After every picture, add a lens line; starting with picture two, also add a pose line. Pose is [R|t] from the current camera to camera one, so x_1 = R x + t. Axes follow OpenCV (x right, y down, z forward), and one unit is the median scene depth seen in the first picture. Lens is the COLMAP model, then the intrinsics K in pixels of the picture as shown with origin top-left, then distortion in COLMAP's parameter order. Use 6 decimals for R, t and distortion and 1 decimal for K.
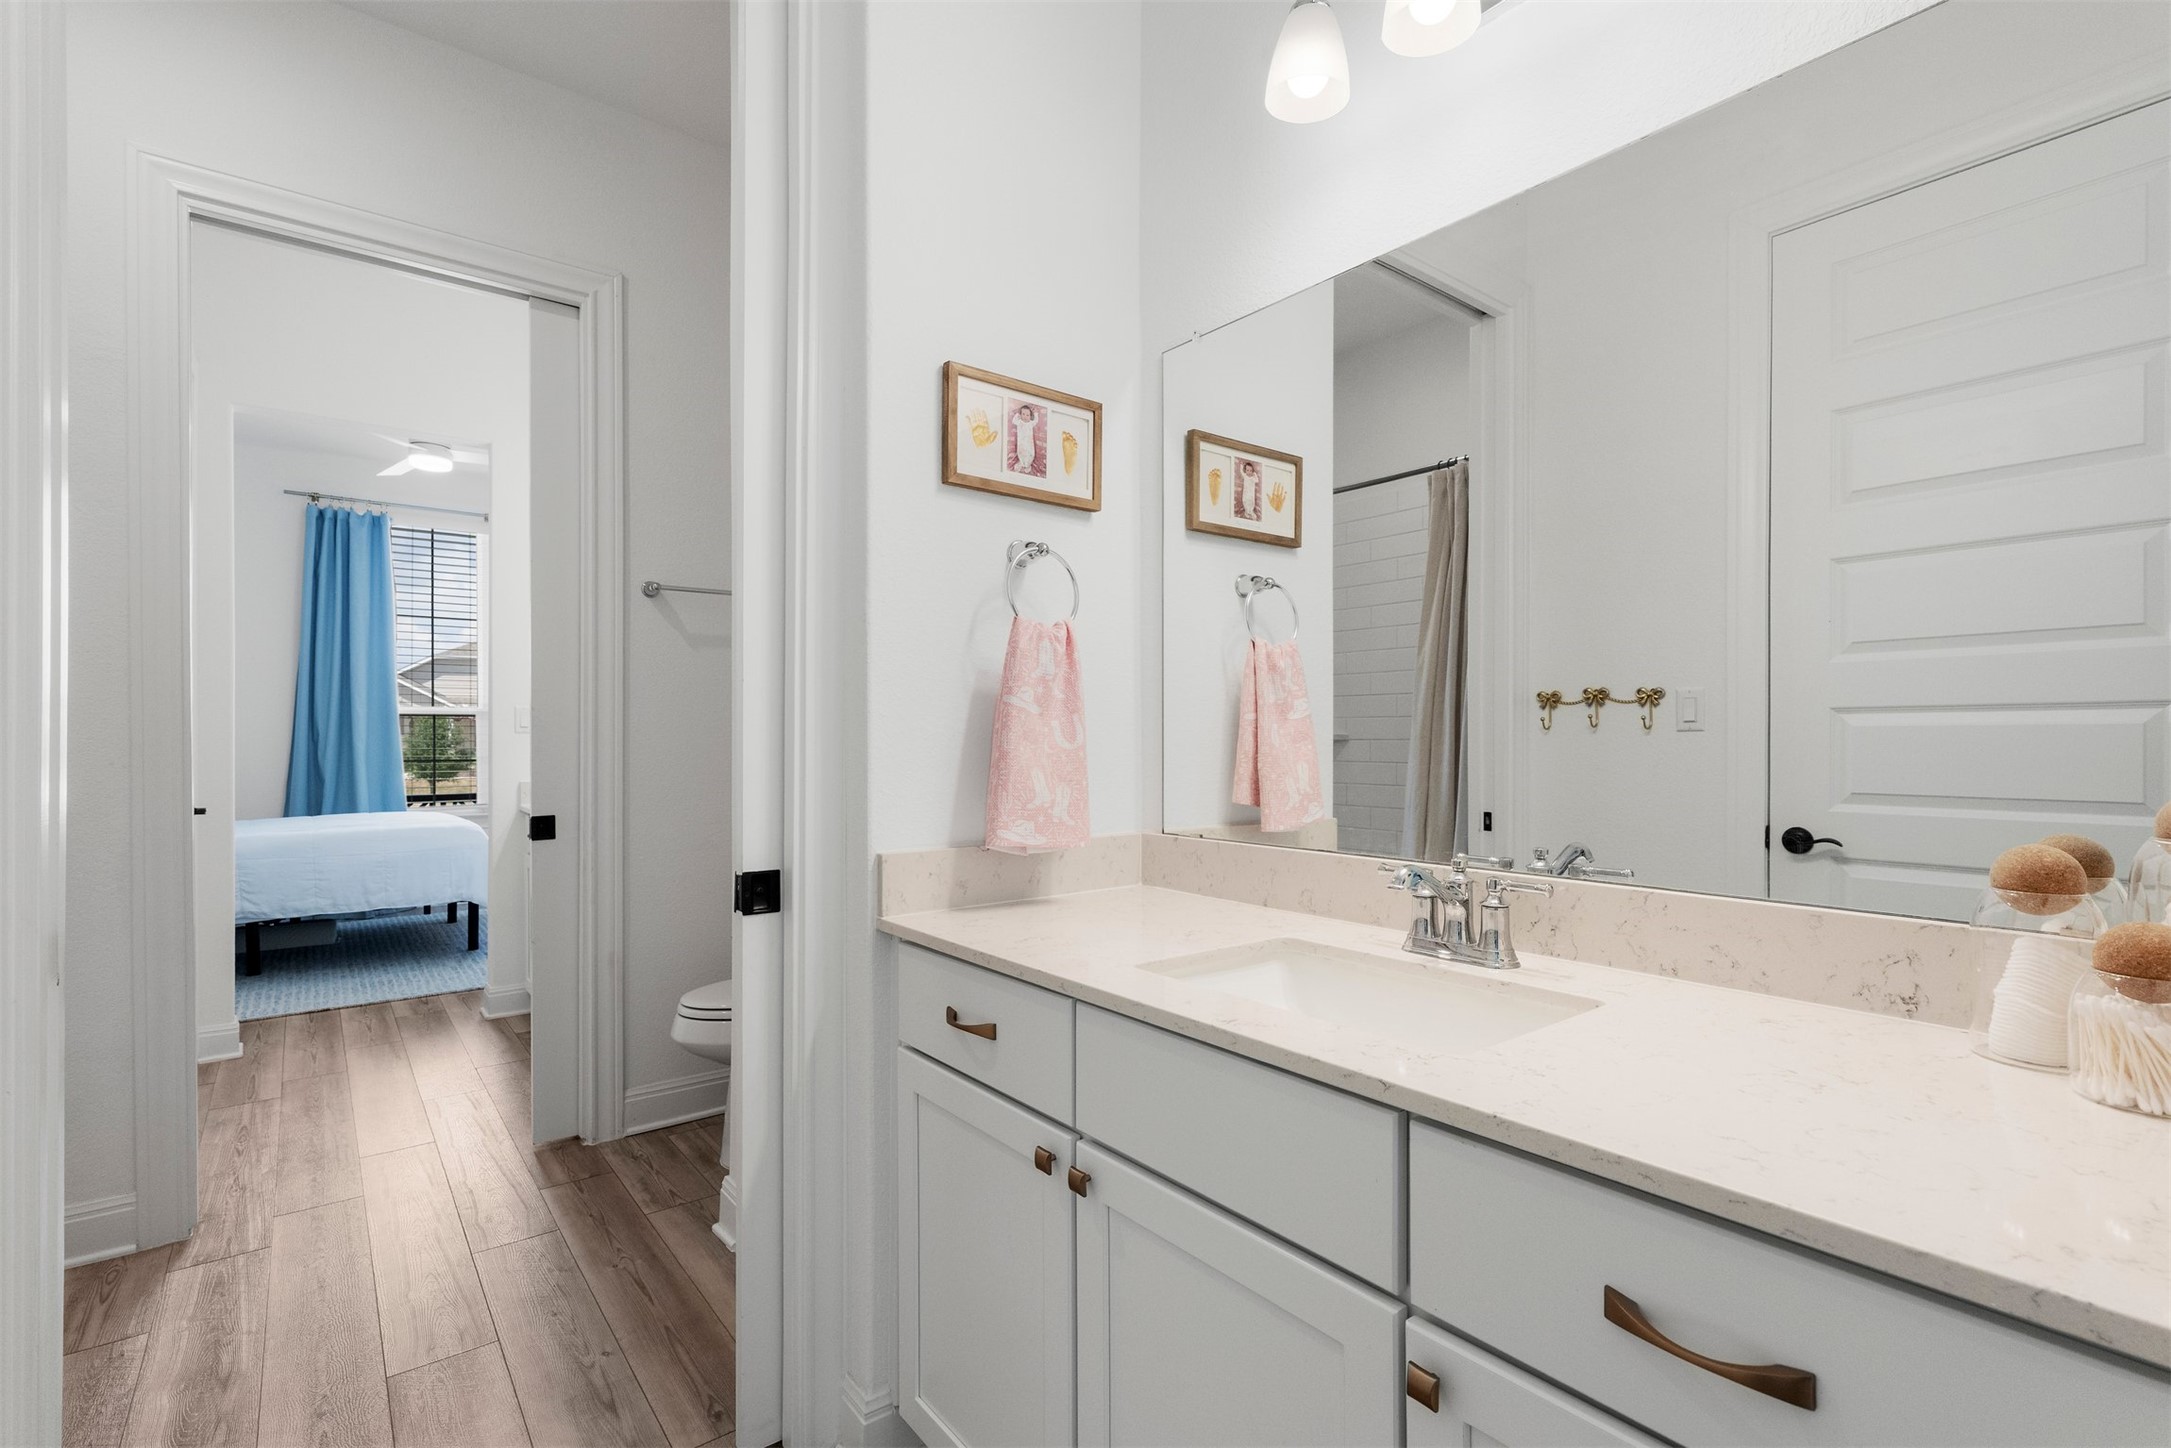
lens RADIAL K [[992.2, 0, 1086.0], [0, 992.2, 731.9], [0, 0, 1]] dist [0.001131, -0.000065]
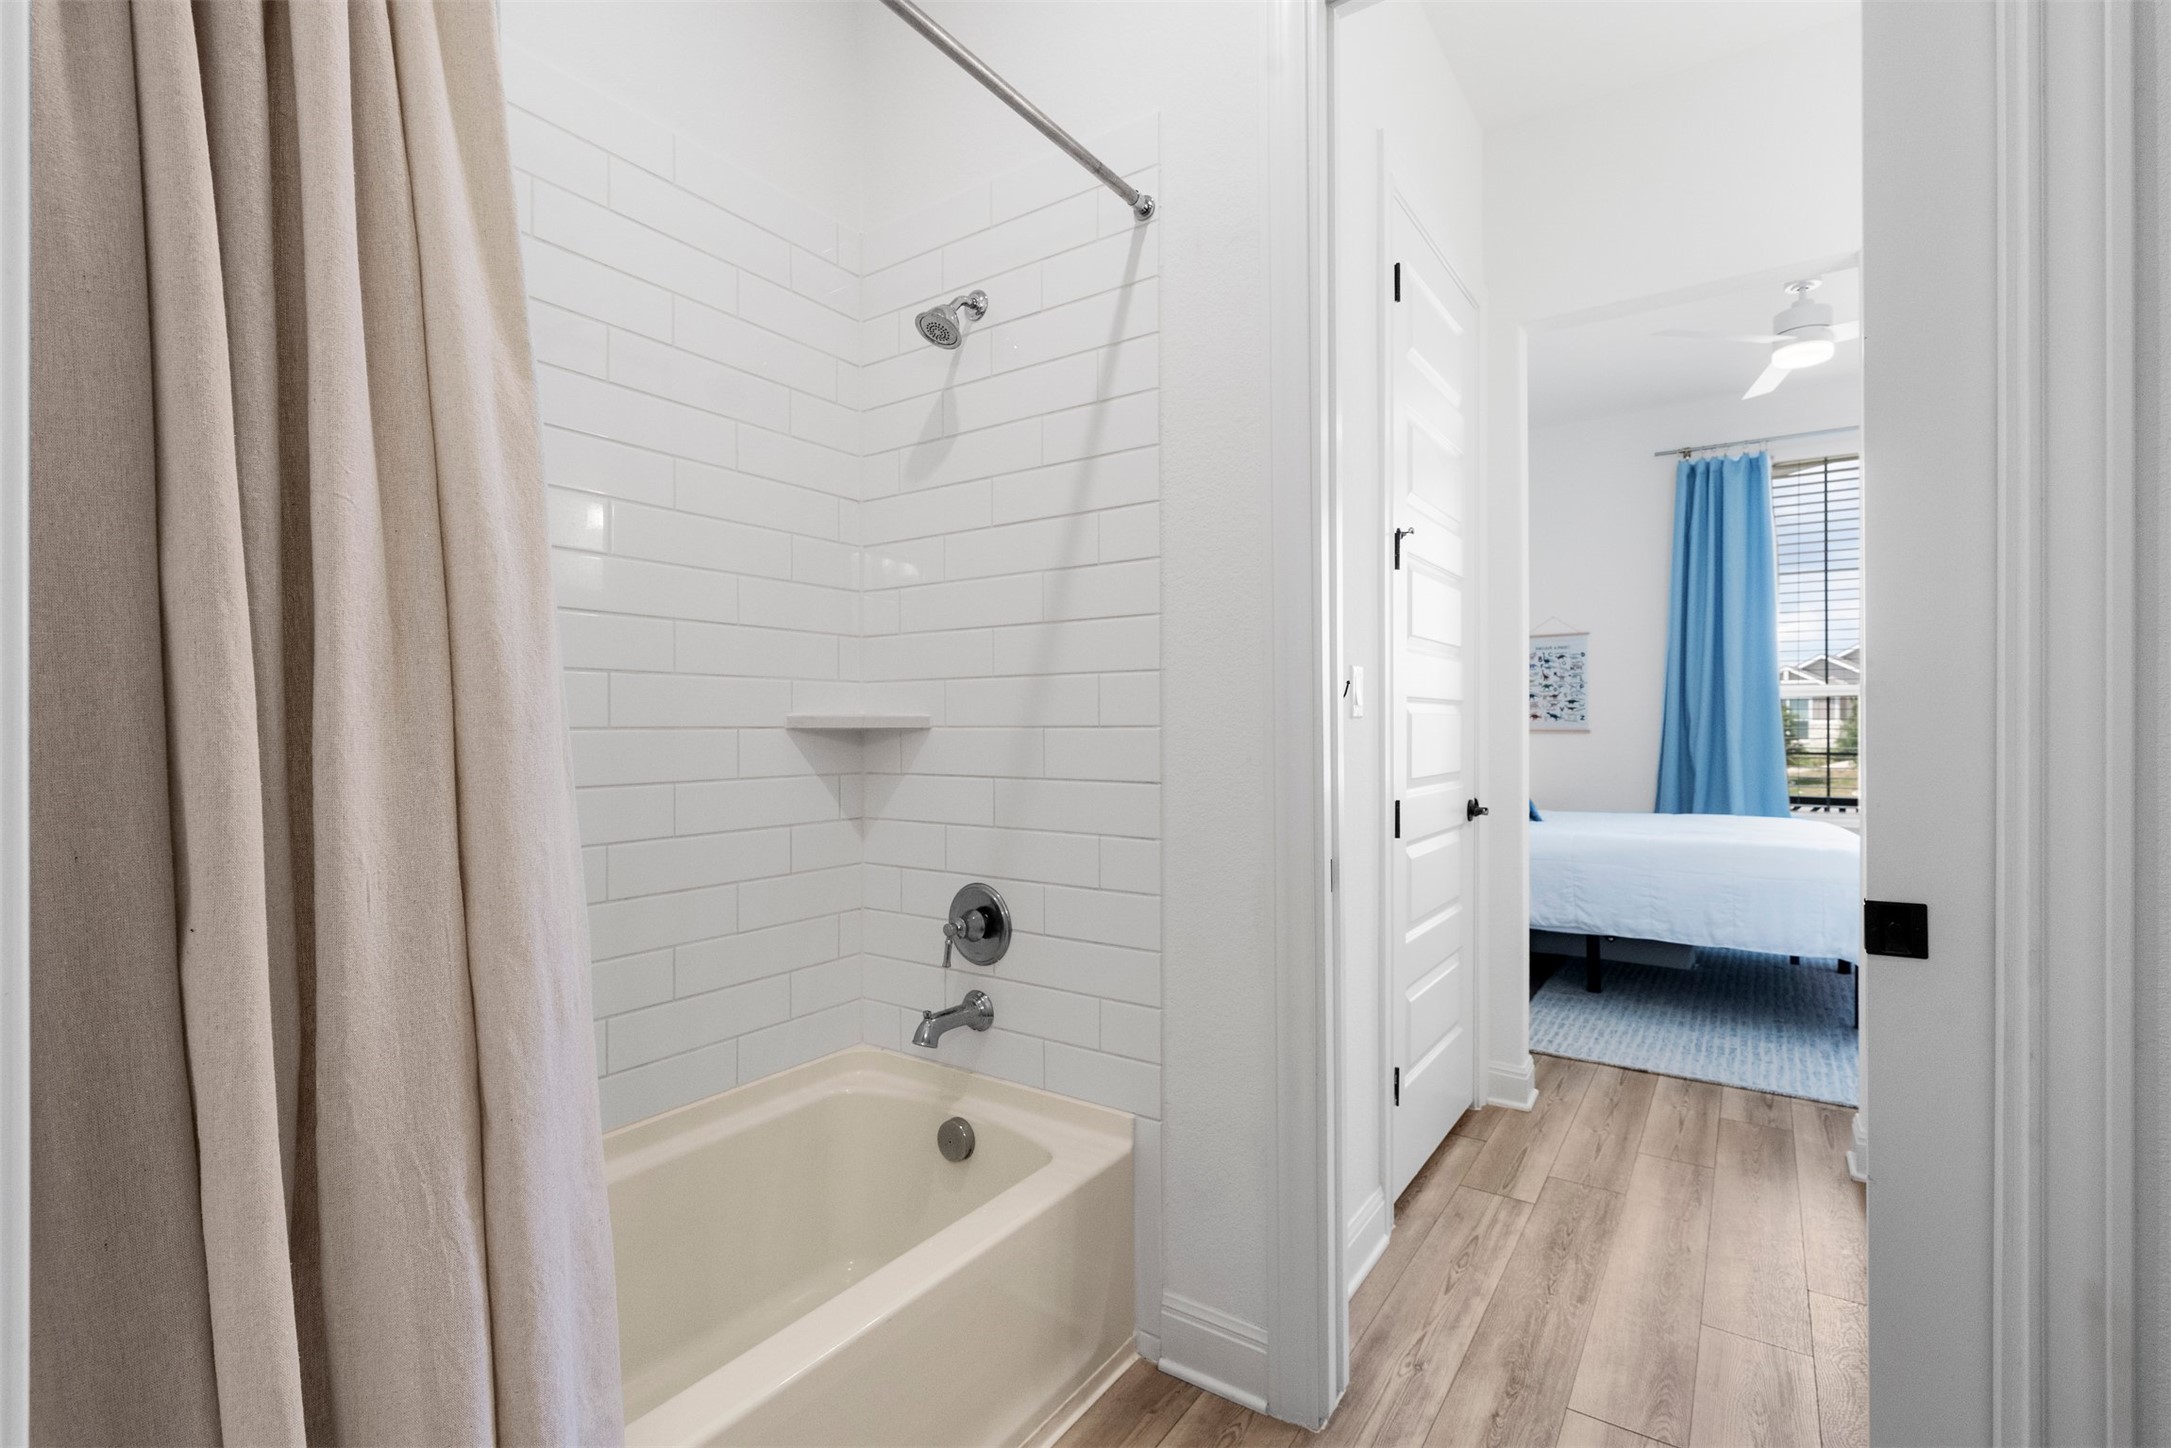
lens RADIAL K [[972.2, 0, 1085.5], [0, 972.2, 724.0], [0, 0, 1]] dist [-0.010342, 0.000511]
pose [[0.291545, 0.000218, -0.956557, -0.108601], [0.004487, 0.999989, 0.001595, 0.001823], [0.956547, -0.004758, 0.291541, 0.238054]]
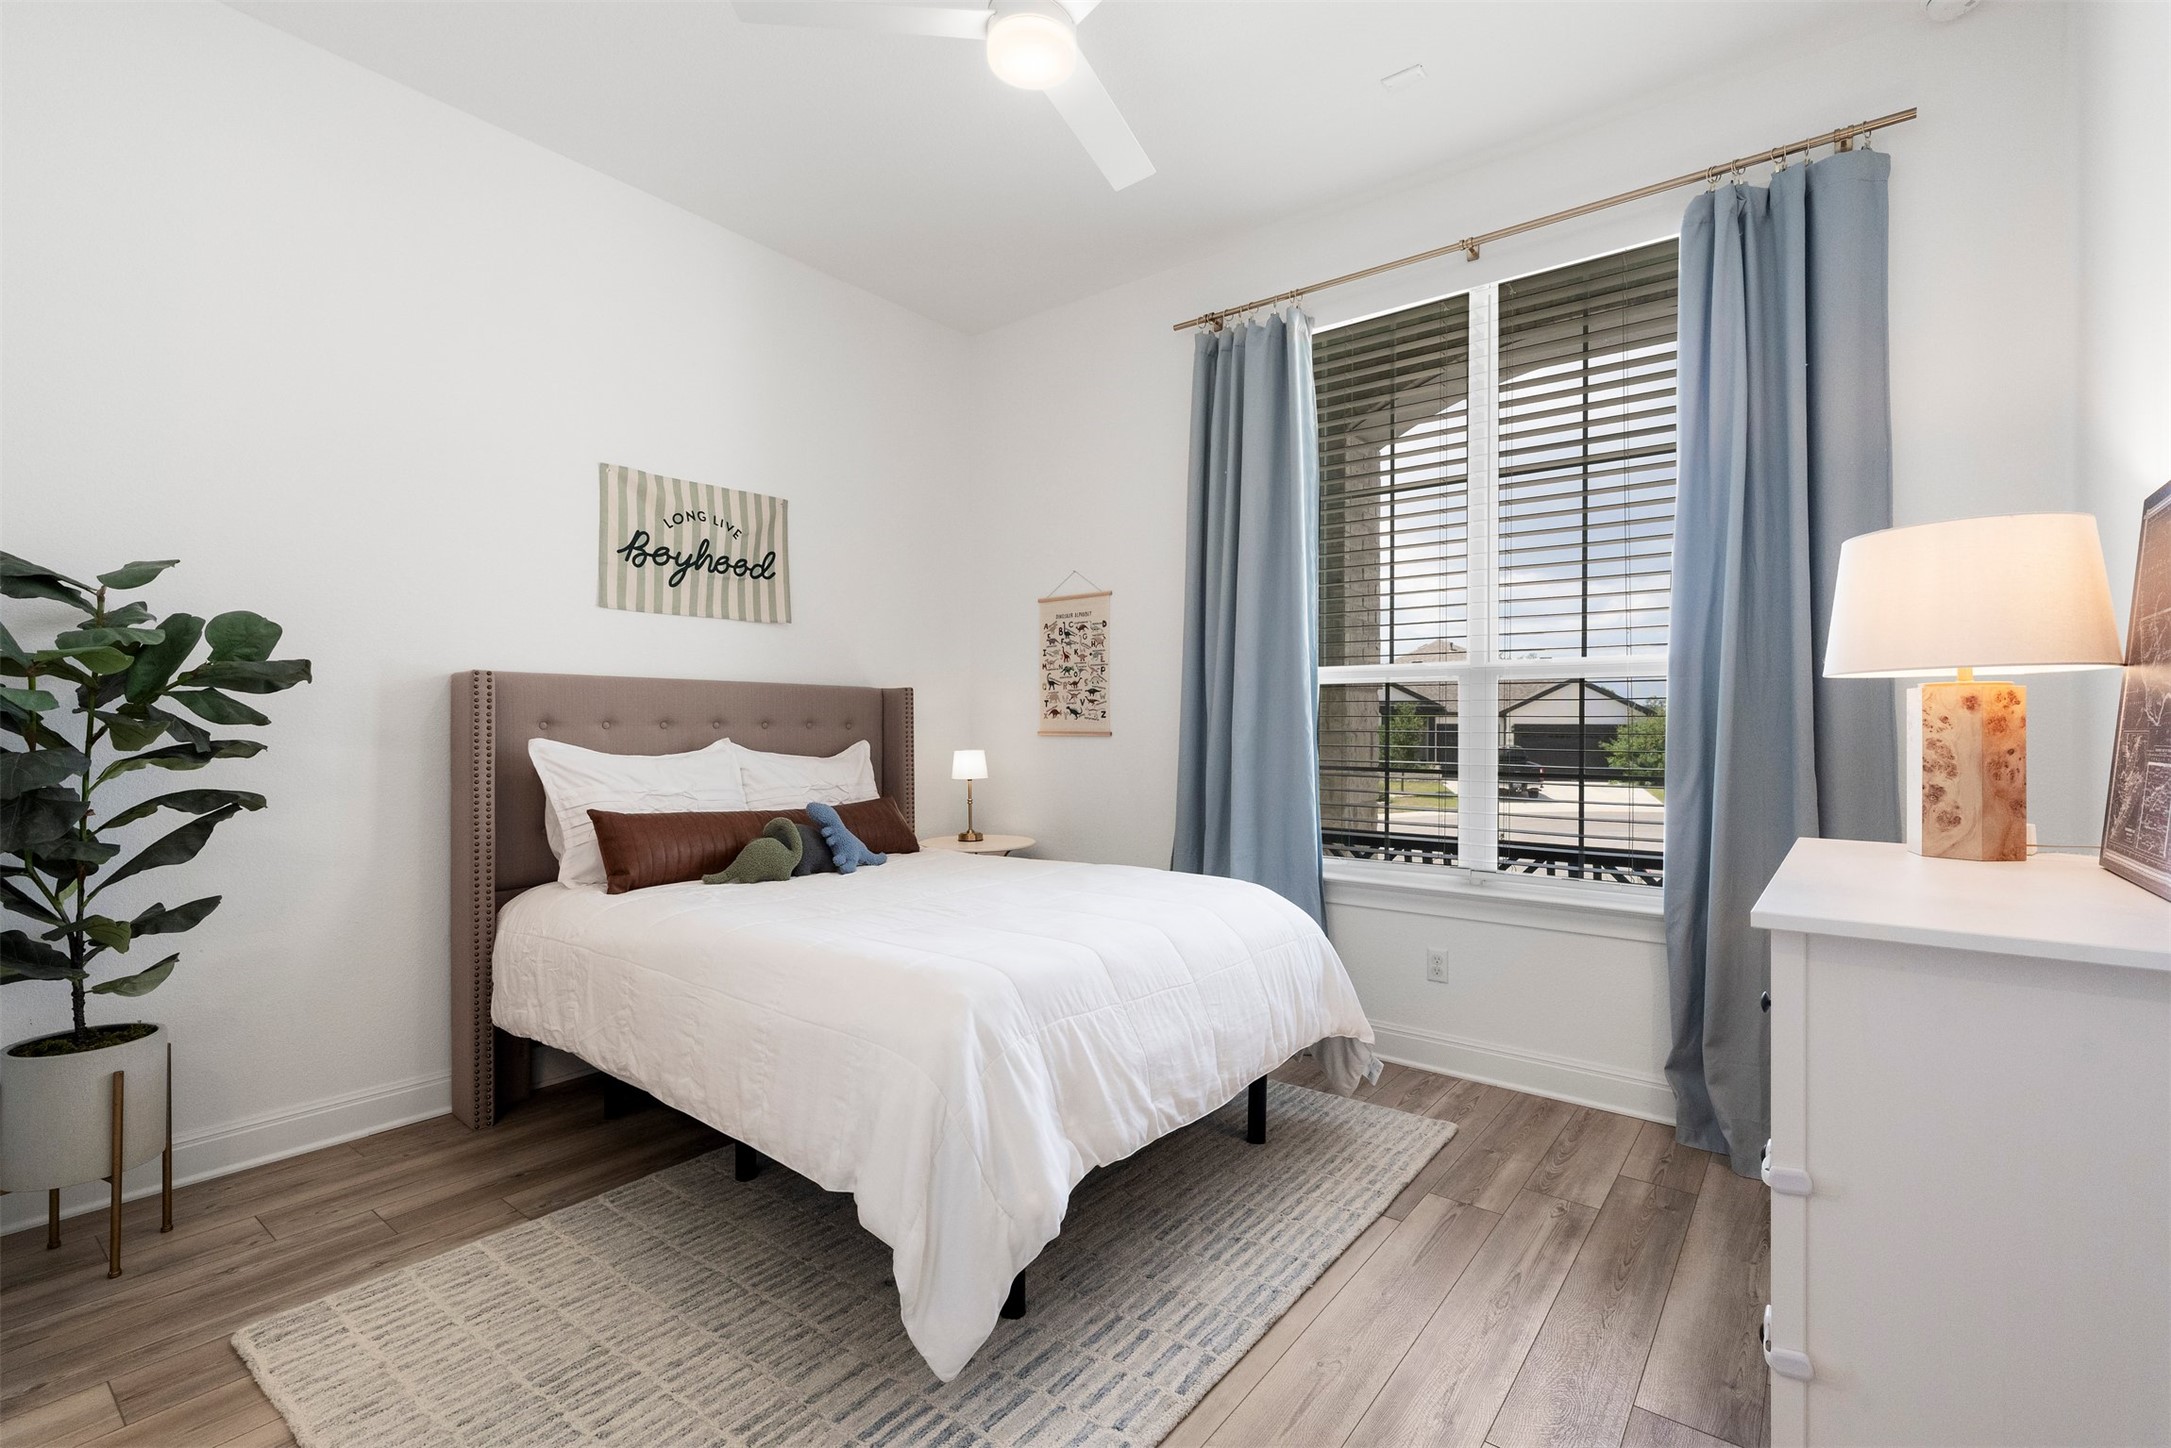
lens RADIAL K [[988.1, 0, 1083.2], [0, 988.1, 715.0], [0, 0, 1]] dist [0.001592, 0.000230]
pose [[0.238672, -0.008626, -0.971062, -0.221533], [0.002462, 0.999963, -0.008277, 0.005288], [0.971097, -0.000415, 0.238684, 0.794451]]
